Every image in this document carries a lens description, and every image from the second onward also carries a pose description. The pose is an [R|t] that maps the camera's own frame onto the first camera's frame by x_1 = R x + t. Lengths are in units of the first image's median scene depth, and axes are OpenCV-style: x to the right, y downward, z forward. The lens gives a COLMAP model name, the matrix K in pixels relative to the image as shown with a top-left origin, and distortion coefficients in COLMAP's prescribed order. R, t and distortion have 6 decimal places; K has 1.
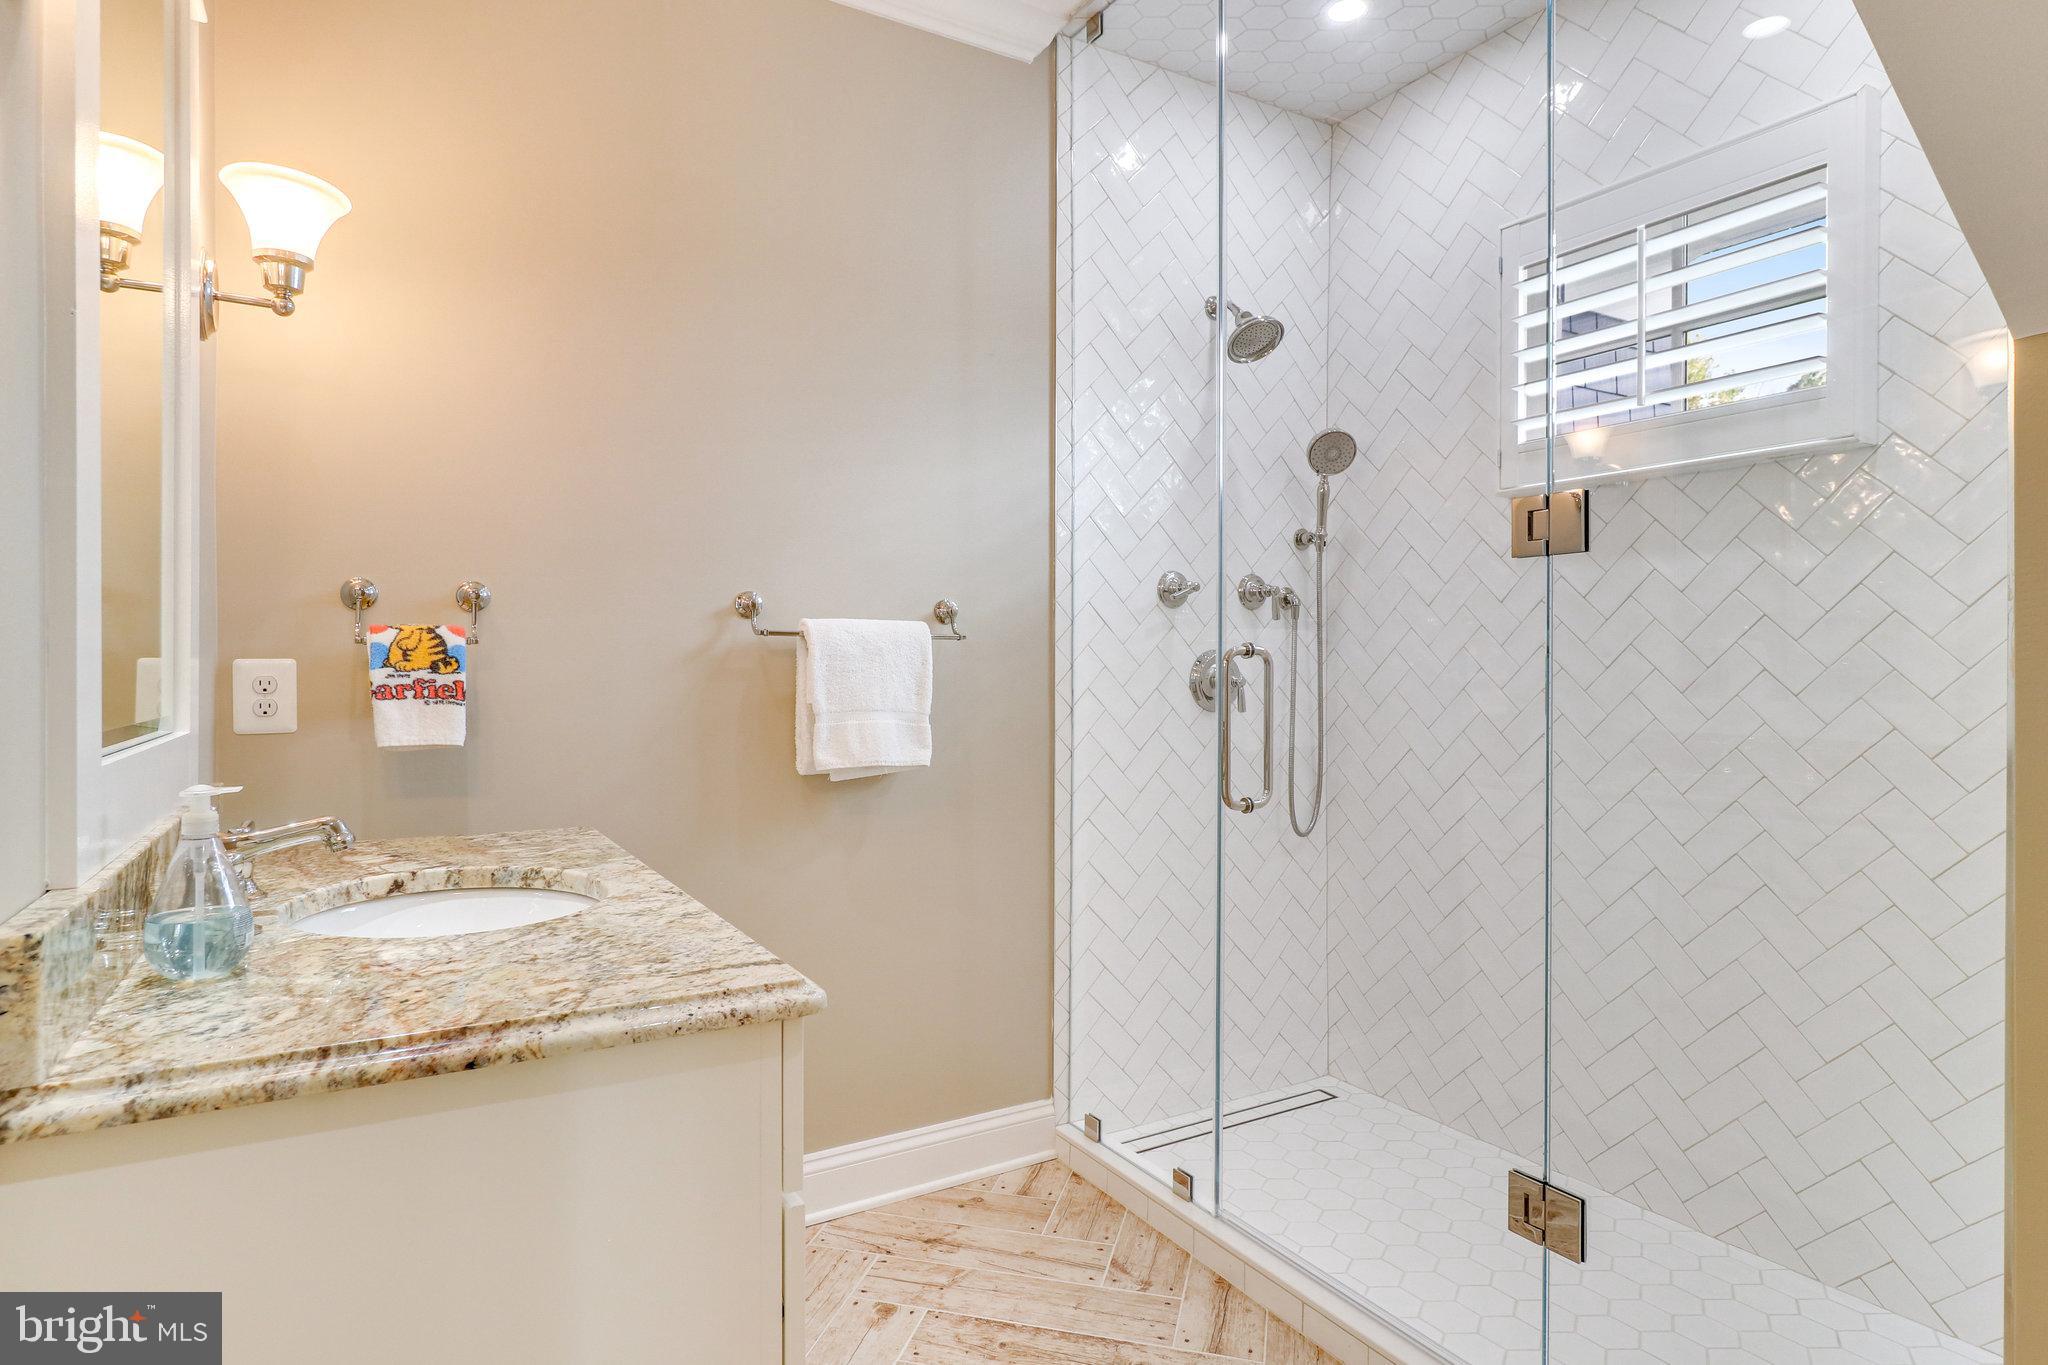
lens RADIAL K [[1128.4, 0, 1016.4], [0, 1128.4, 682.1], [0, 0, 1]] dist [0.002439, -0.000355]
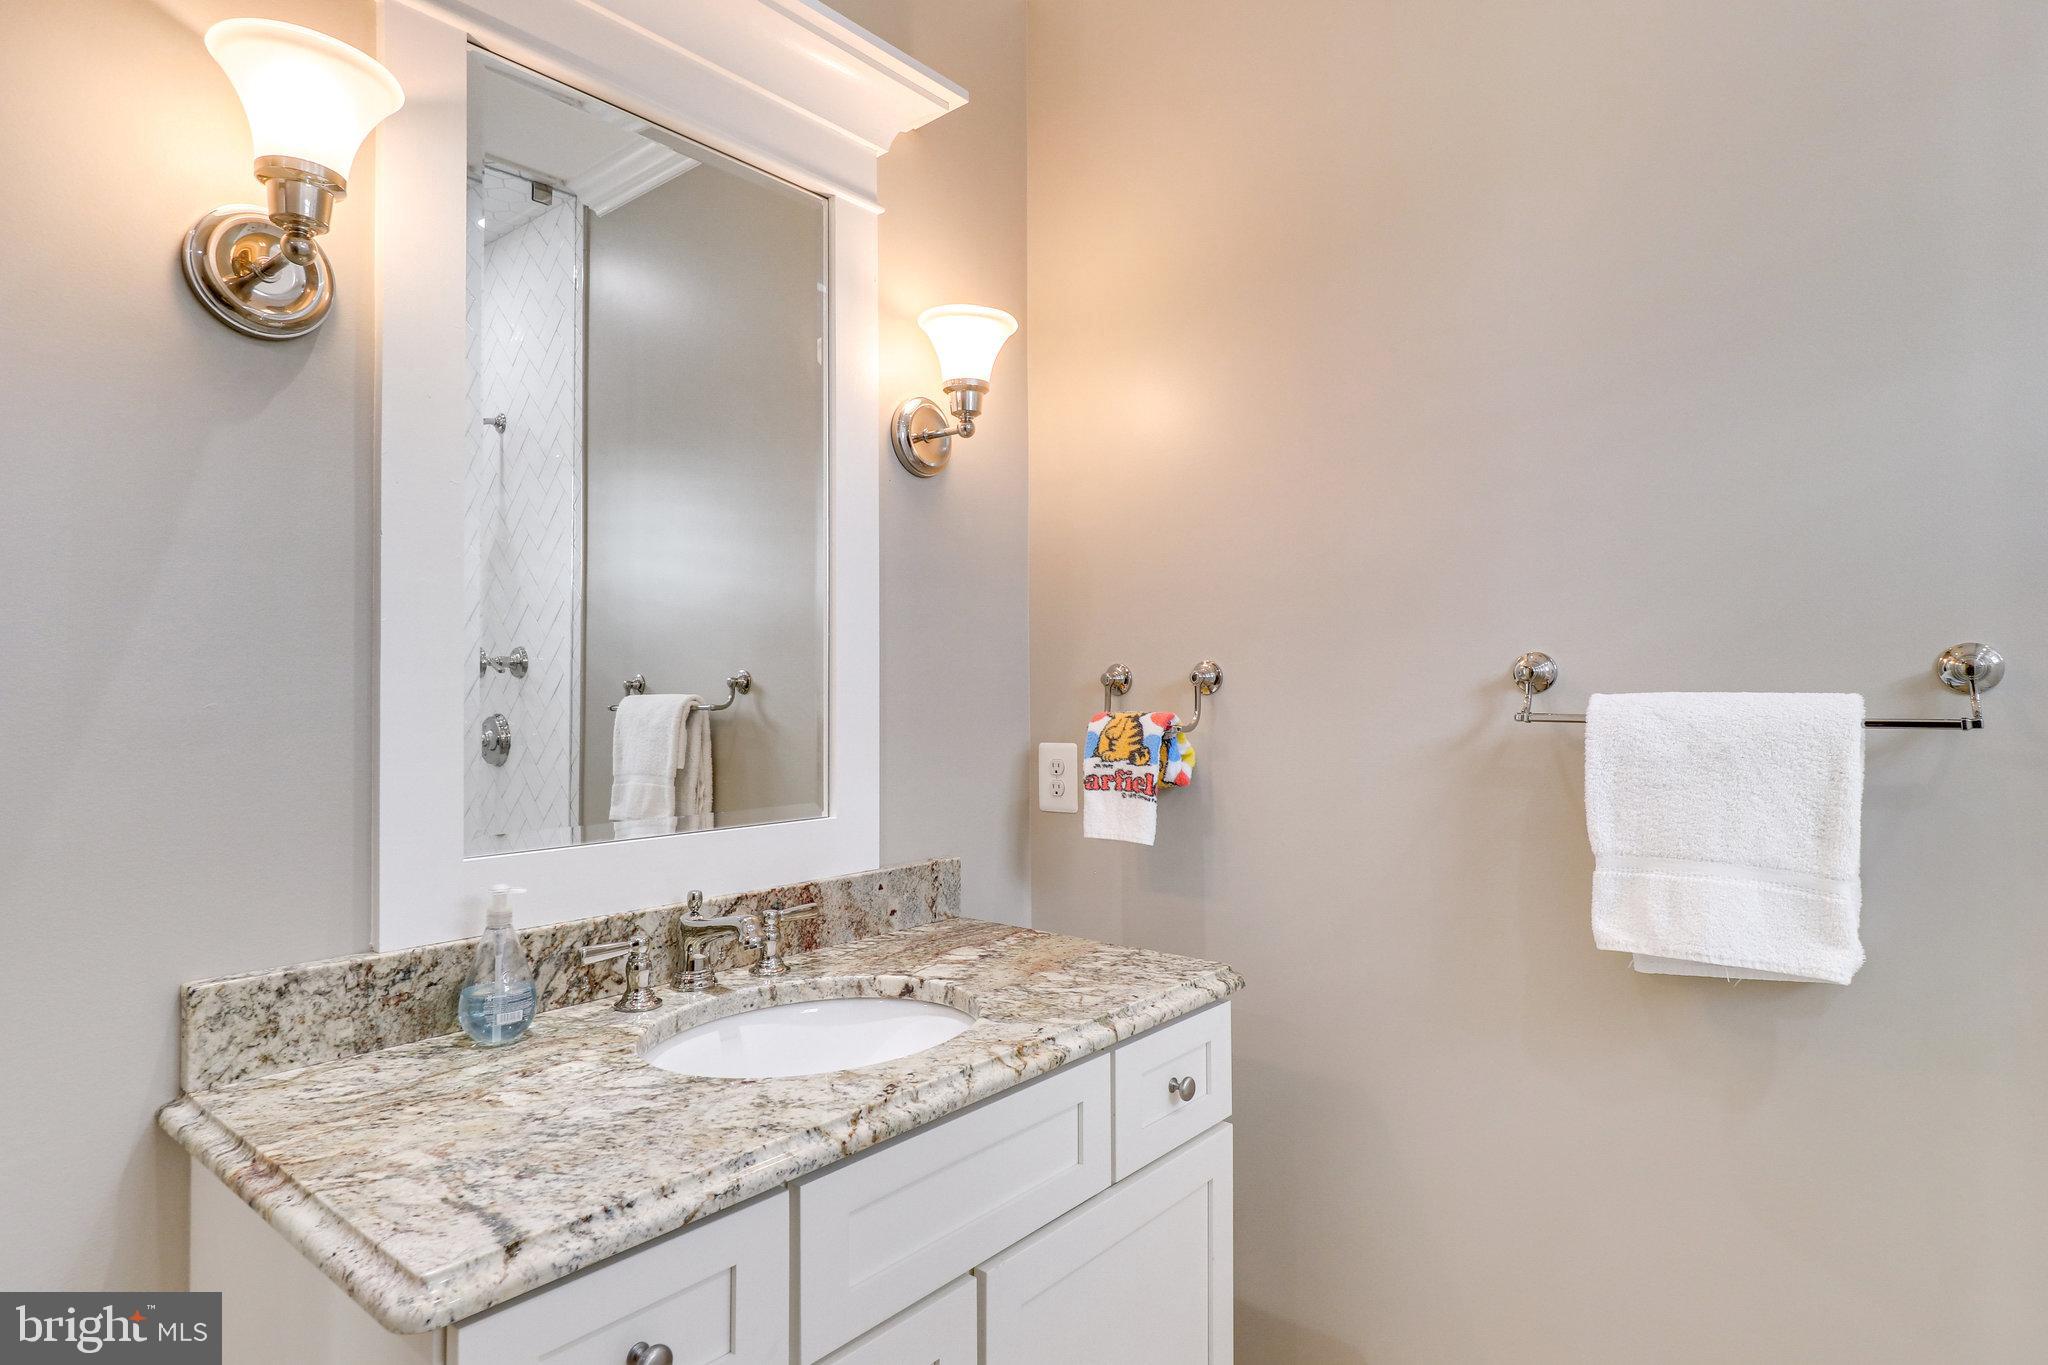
lens RADIAL K [[1128.4, 0, 1017.1], [0, 1128.4, 673.9], [0, 0, 1]] dist [0.002439, -0.000355]
pose [[0.324219, -0.017431, -0.945821, 0.352537], [-0.004986, 0.999785, -0.020135, -0.065257], [0.945969, 0.011244, 0.324063, 0.614518]]
